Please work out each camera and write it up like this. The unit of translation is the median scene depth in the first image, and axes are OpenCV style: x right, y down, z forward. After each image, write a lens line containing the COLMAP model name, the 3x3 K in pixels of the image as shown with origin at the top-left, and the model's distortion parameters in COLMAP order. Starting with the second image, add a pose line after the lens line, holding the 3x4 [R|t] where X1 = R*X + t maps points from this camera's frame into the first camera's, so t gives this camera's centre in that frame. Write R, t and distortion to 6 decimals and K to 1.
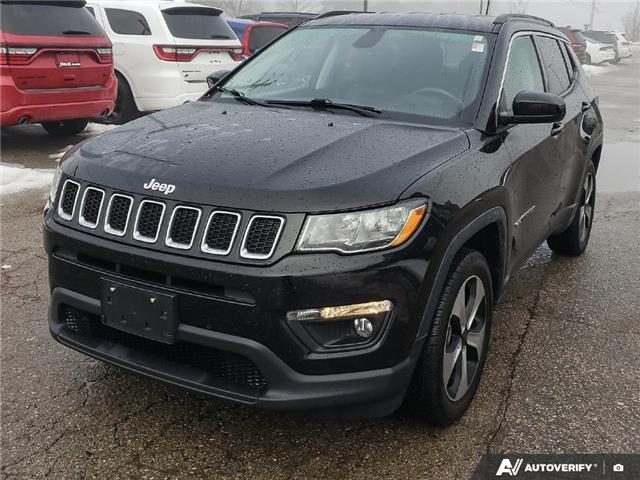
lens RADIAL K [[520.1, 0, 318.4], [0, 520.1, 224.4], [0, 0, 1]] dist [0.016684, -0.001835]
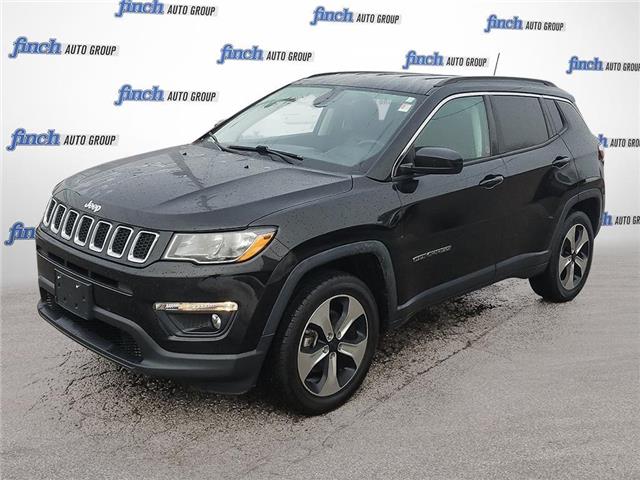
lens RADIAL K [[488.6, 0, 320.0], [0, 488.6, 240.0], [0, 0, 1]] dist [0.004550, -0.000788]
pose [[0.980910, 0.072084, -0.180610, 0.536860], [-0.077796, 0.996662, -0.024735, 0.002212], [0.178225, 0.038314, 0.983244, -0.175048]]
